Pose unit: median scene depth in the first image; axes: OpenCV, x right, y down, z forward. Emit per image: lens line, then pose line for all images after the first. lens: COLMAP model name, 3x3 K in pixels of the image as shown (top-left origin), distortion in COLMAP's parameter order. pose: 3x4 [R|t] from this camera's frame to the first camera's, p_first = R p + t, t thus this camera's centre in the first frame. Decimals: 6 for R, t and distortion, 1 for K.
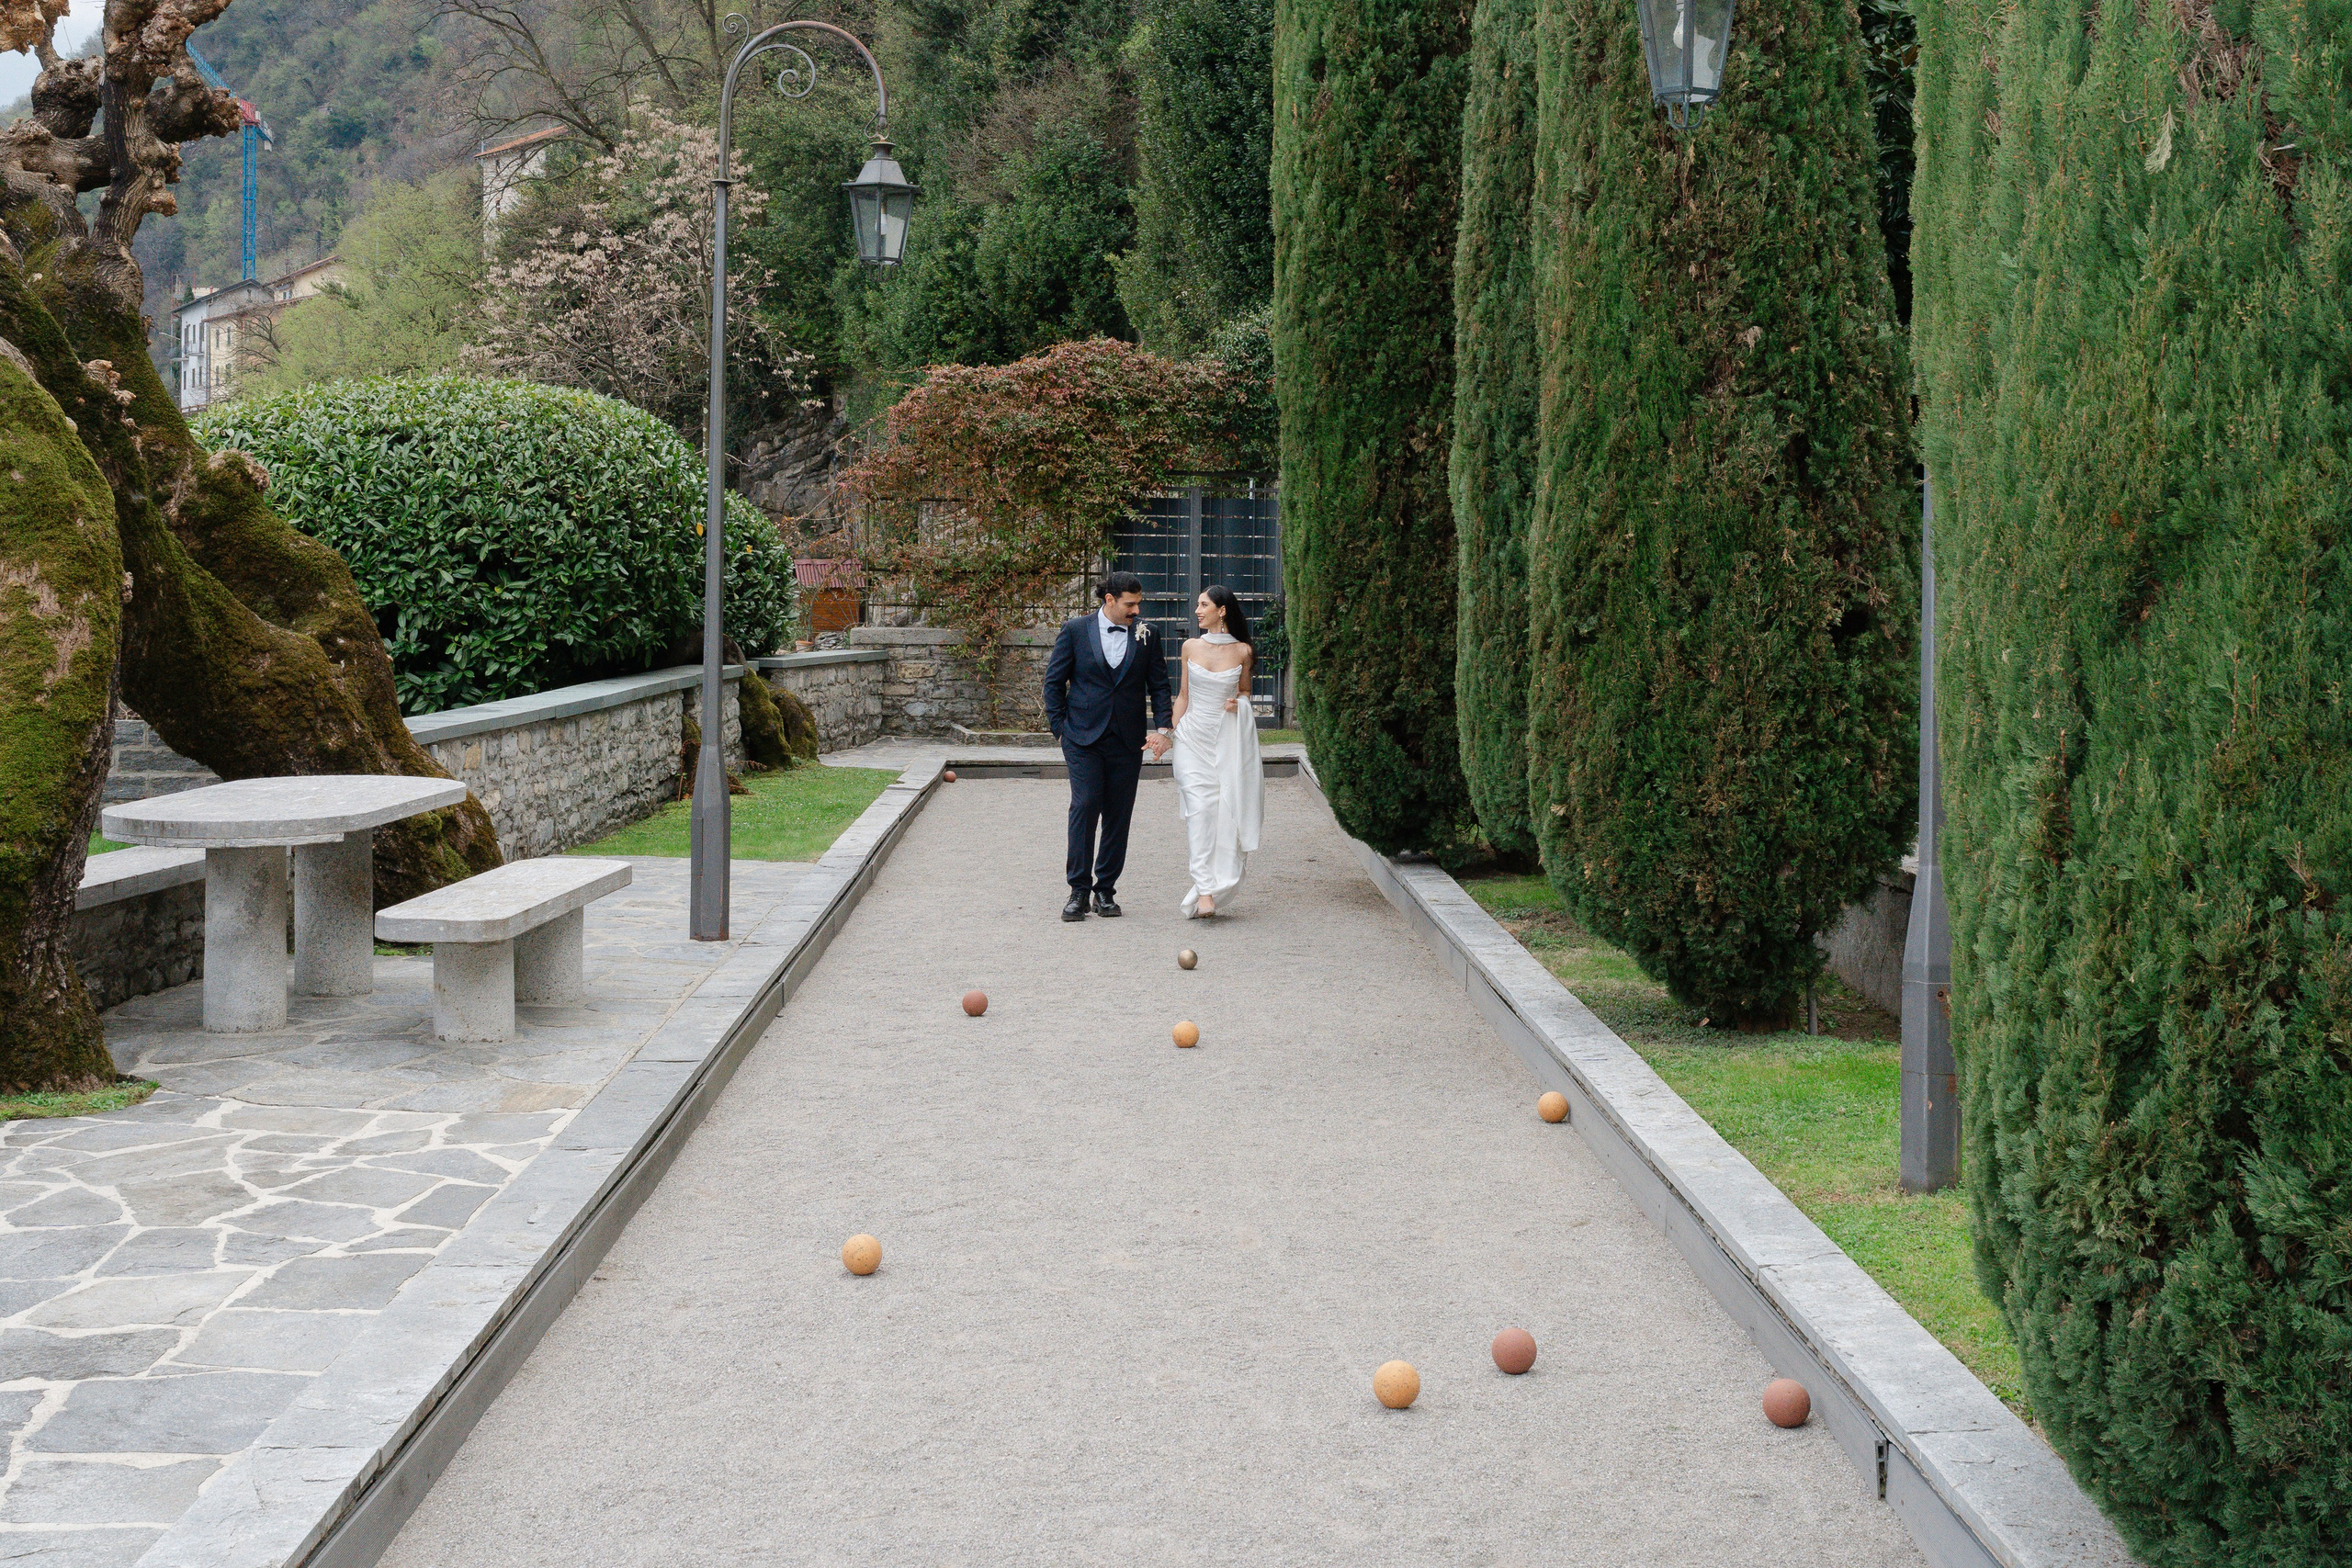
lens RADIAL K [[2712.4, 0, 1232.0], [0, 2712.4, 629.6], [0, 0, 1]] dist [0.003159, -0.002609]
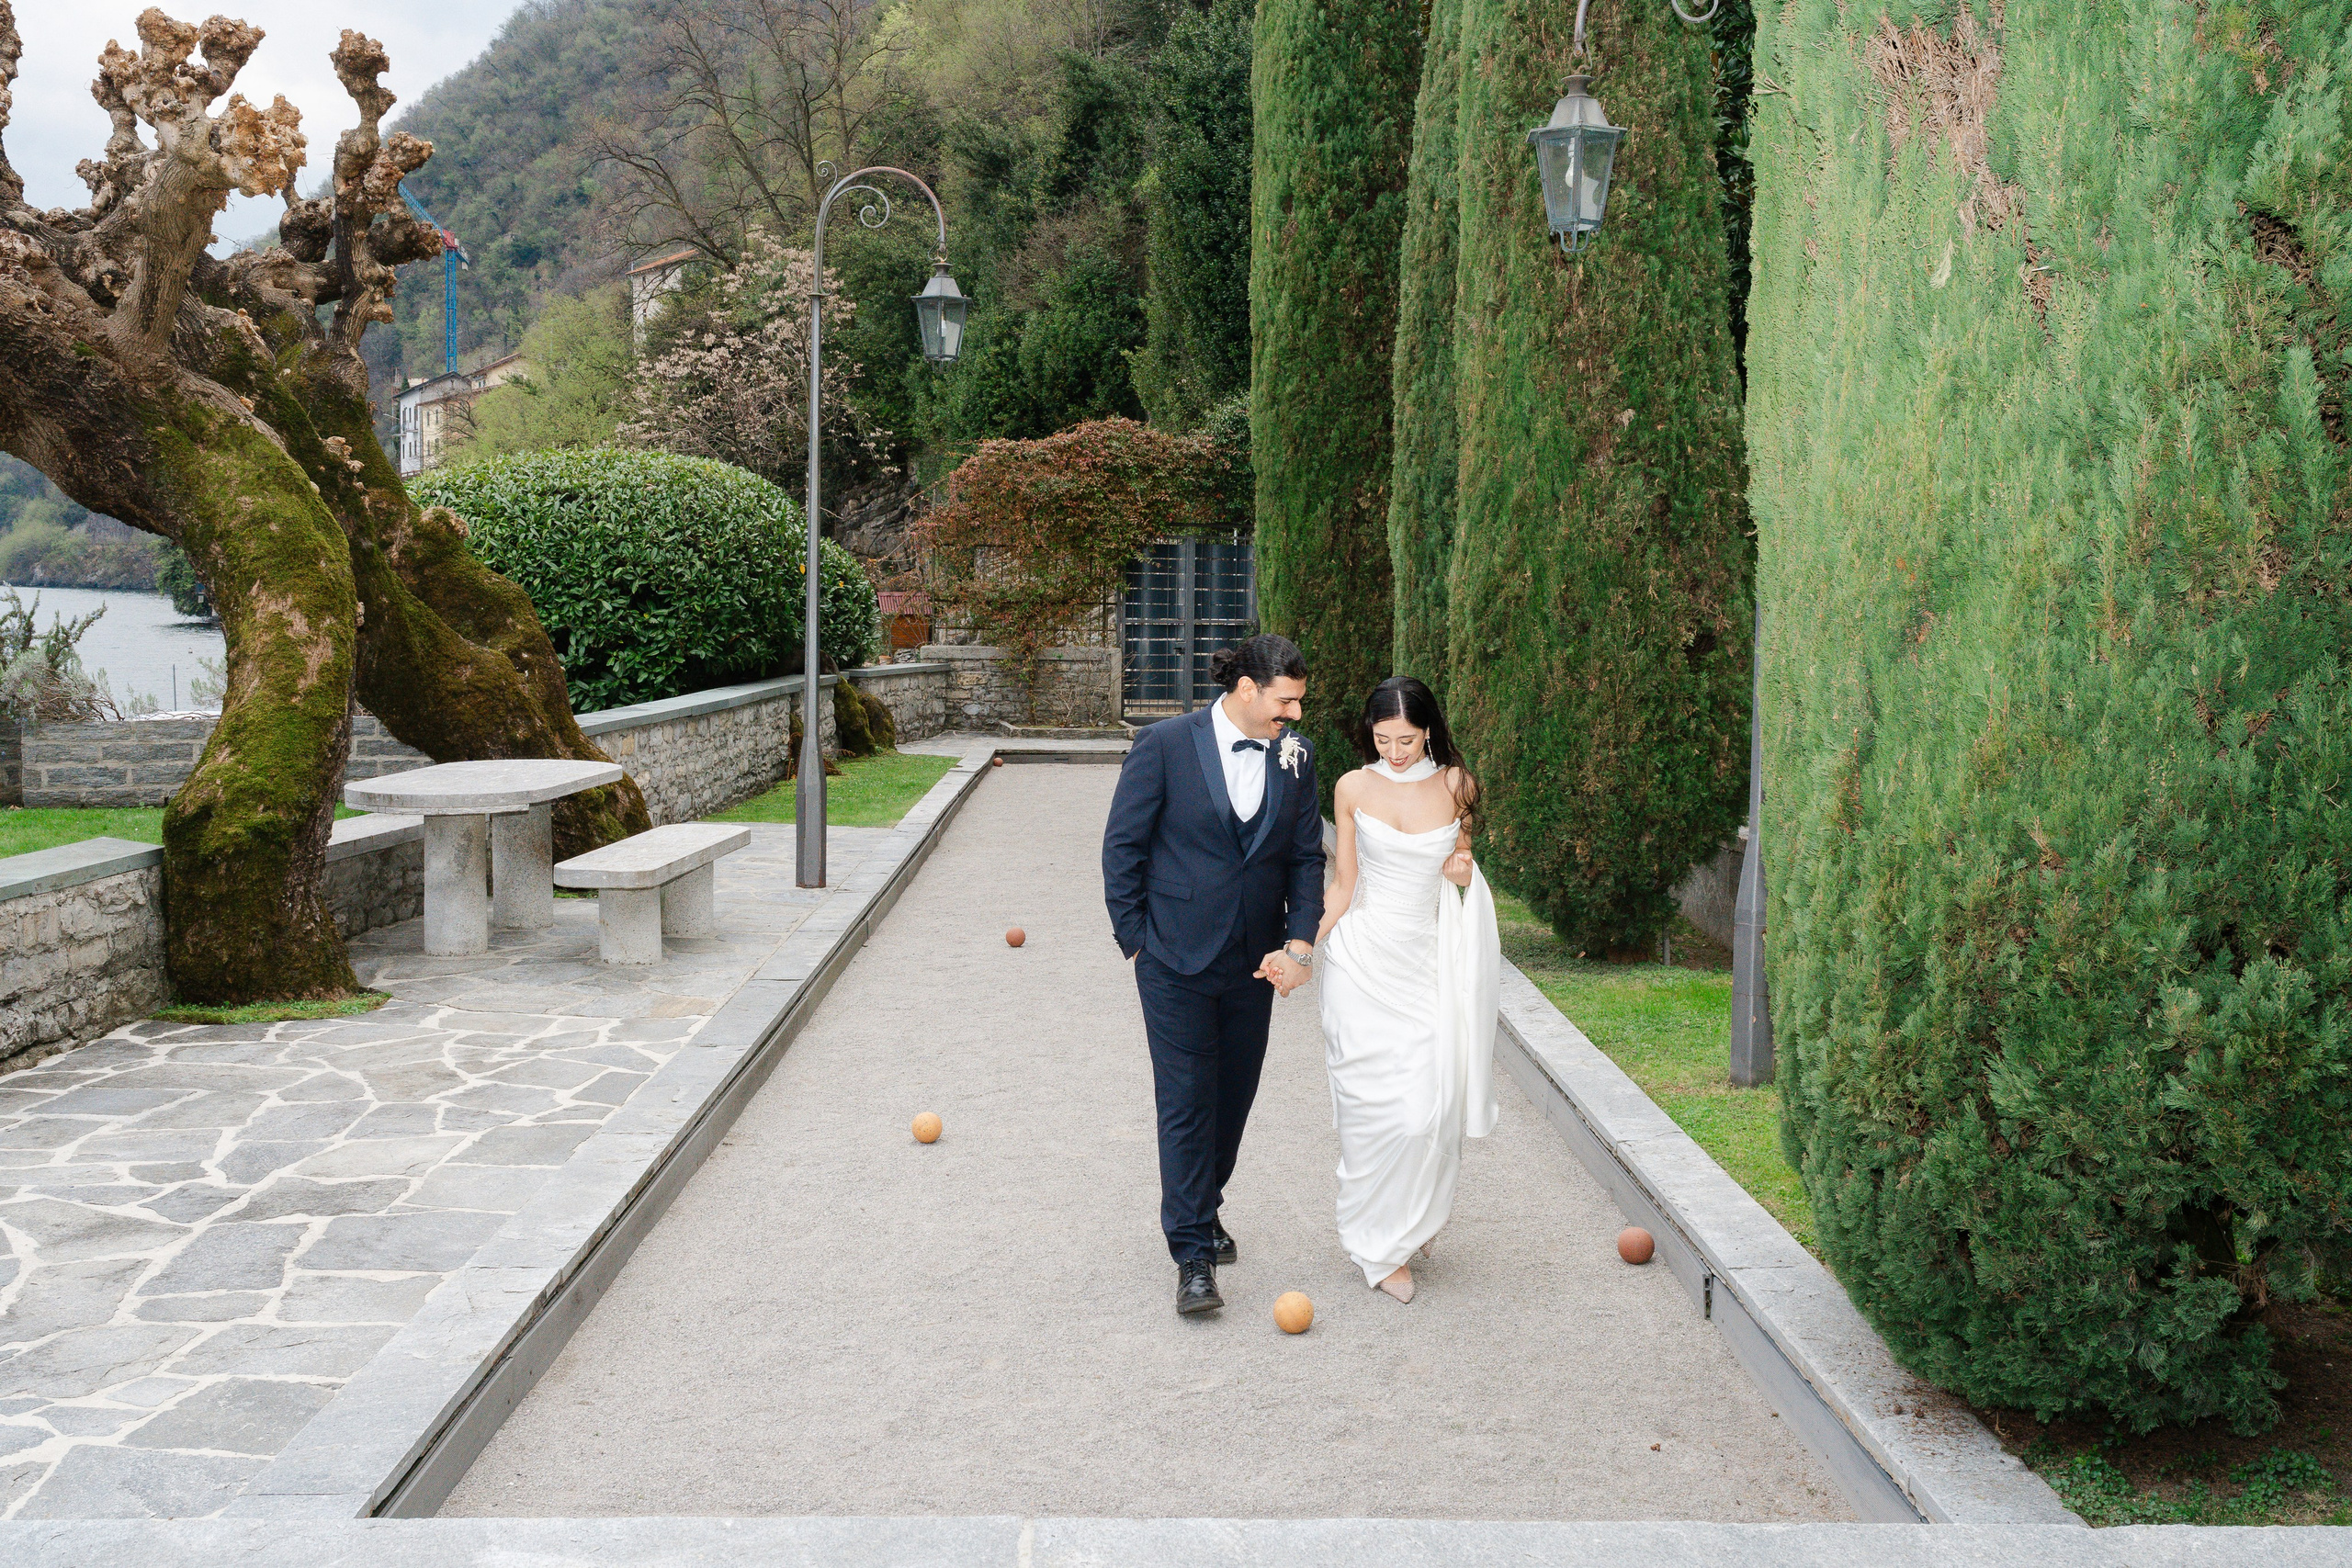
lens RADIAL K [[2127.3, 0, 1164.5], [0, 2127.3, 767.2], [0, 0, 1]] dist [-0.006150, 0.019468]
pose [[0.999644, 0.003641, -0.026437, 0.001922], [-0.002155, 0.998428, 0.056015, -0.000027], [0.026600, -0.055938, 0.998080, -0.003320]]
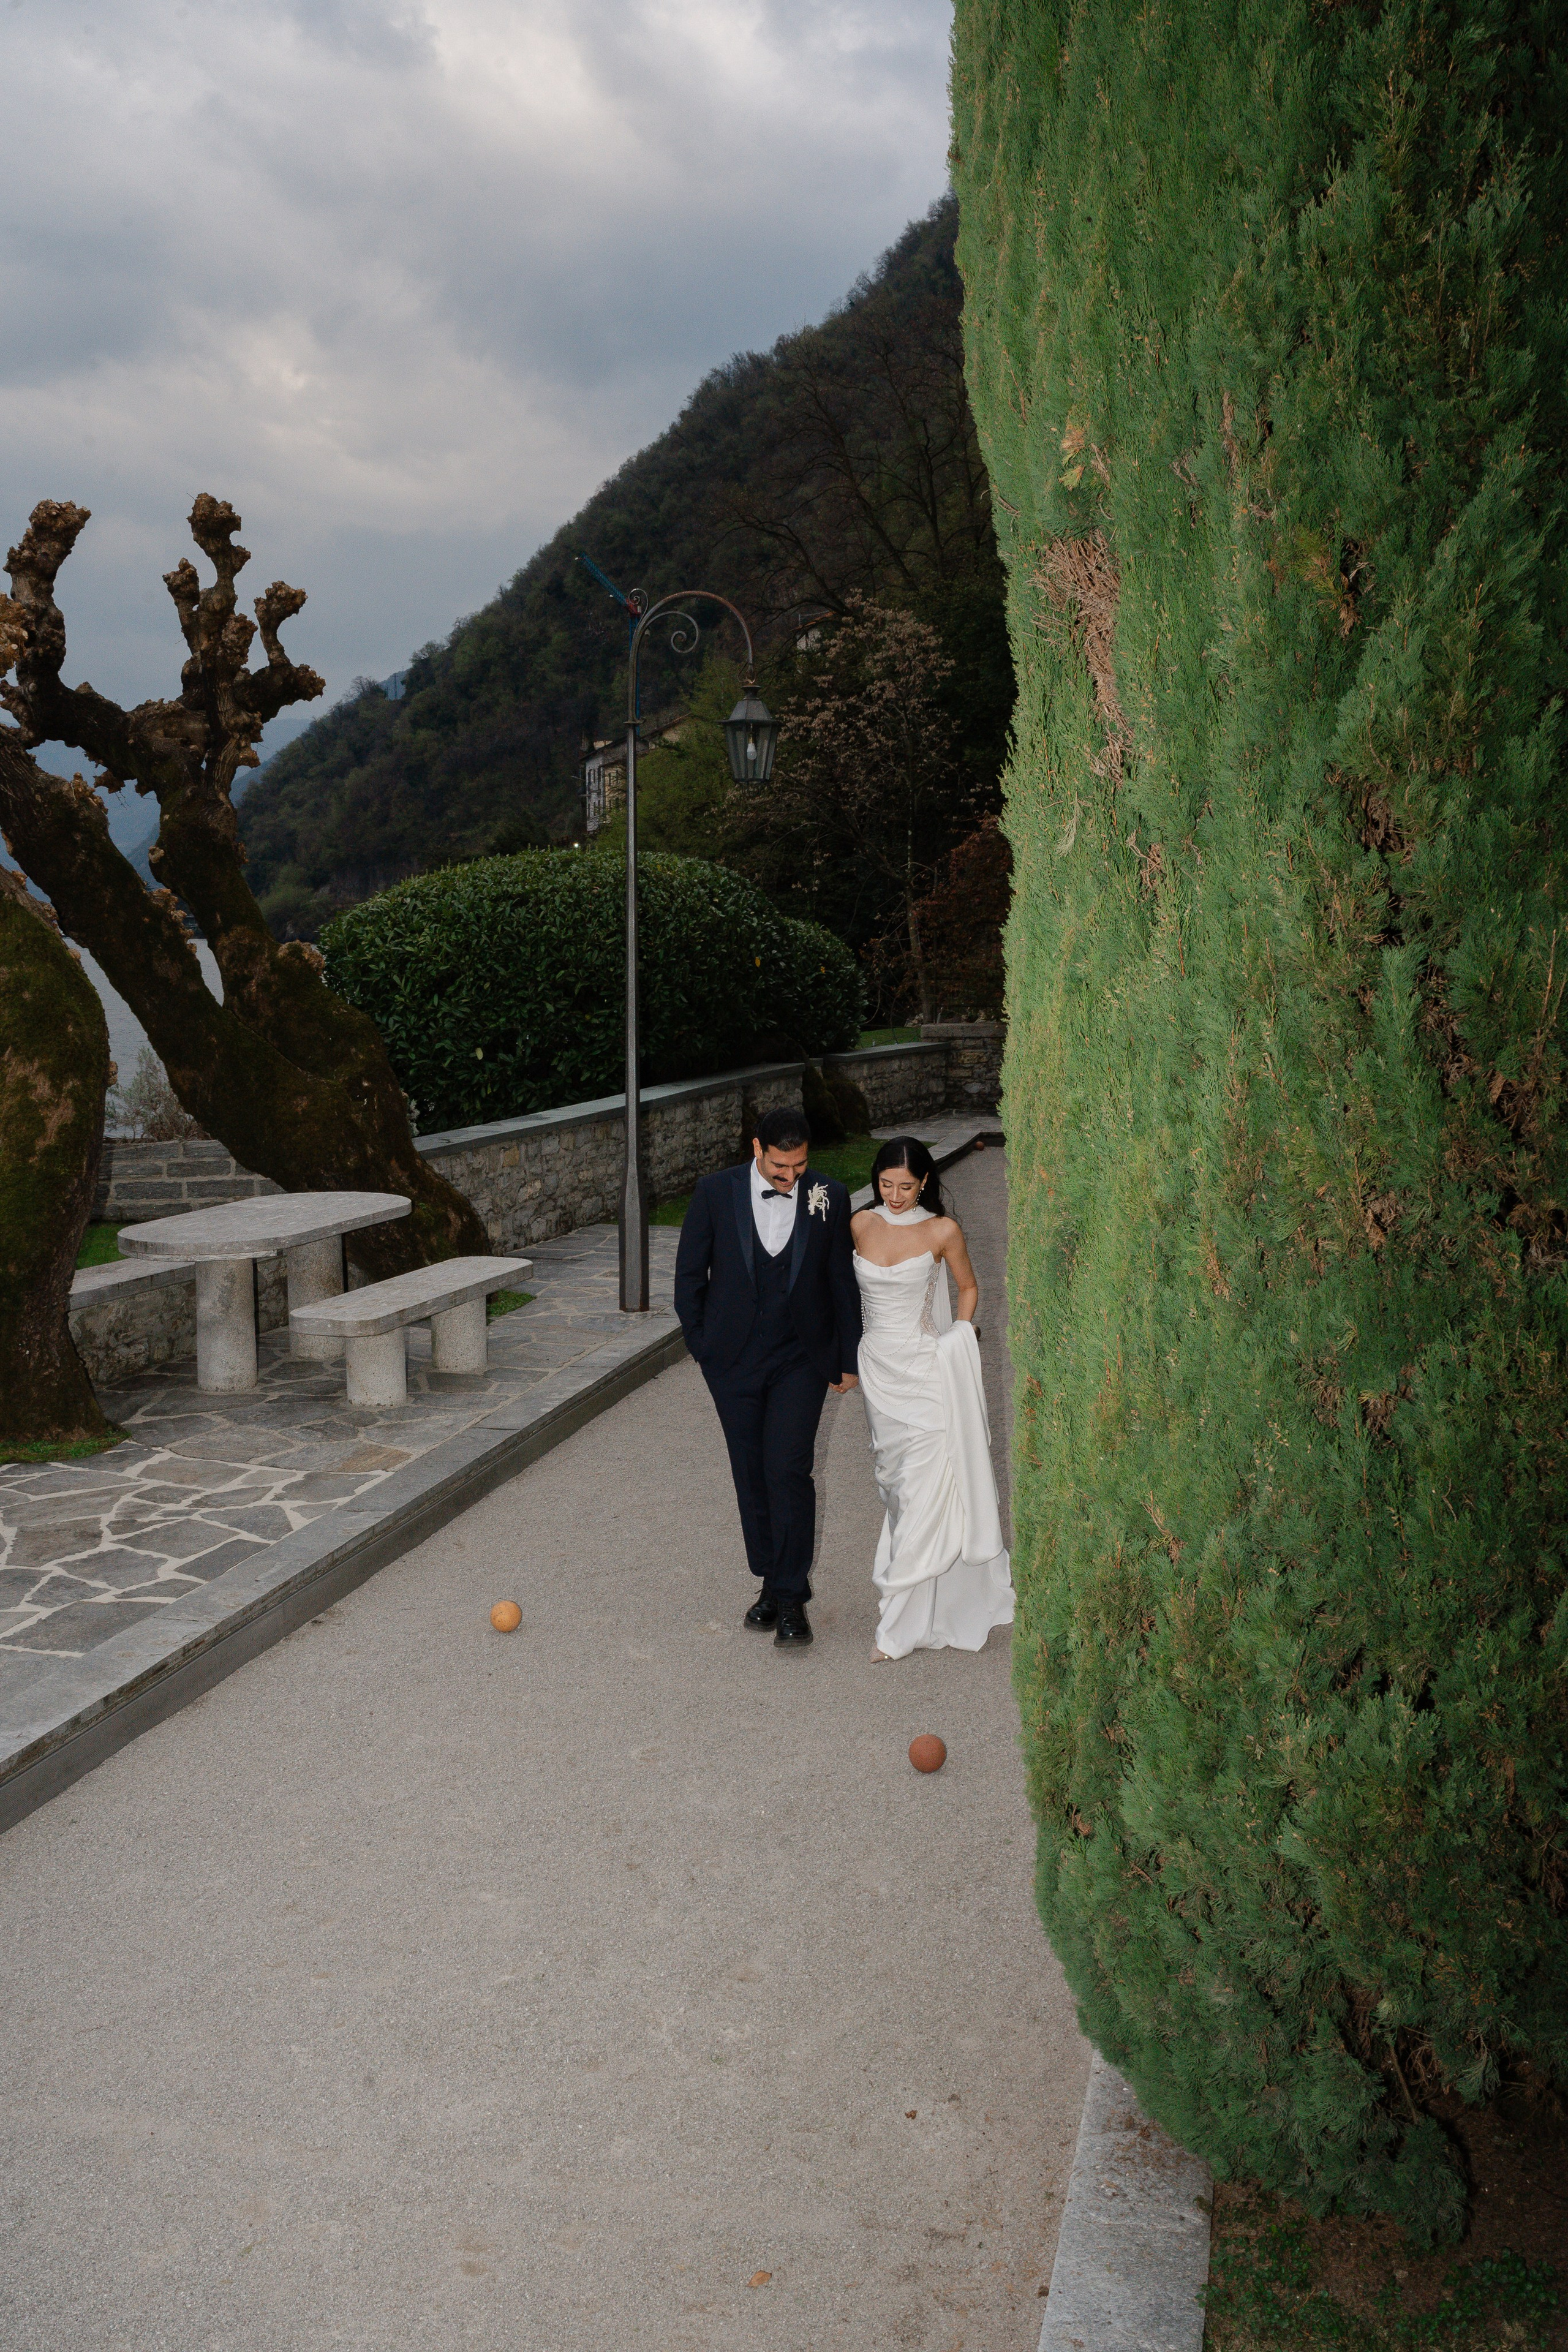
lens RADIAL K [[2093.9, 0, 780.5], [0, 2093.9, 1179.1], [0, 0, 1]] dist [-0.011140, 0.013961]
pose [[0.958879, 0.013503, -0.283494, 0.129387], [0.012995, 0.995731, 0.091380, -0.032381], [0.283517, -0.091307, 0.954610, 0.048458]]
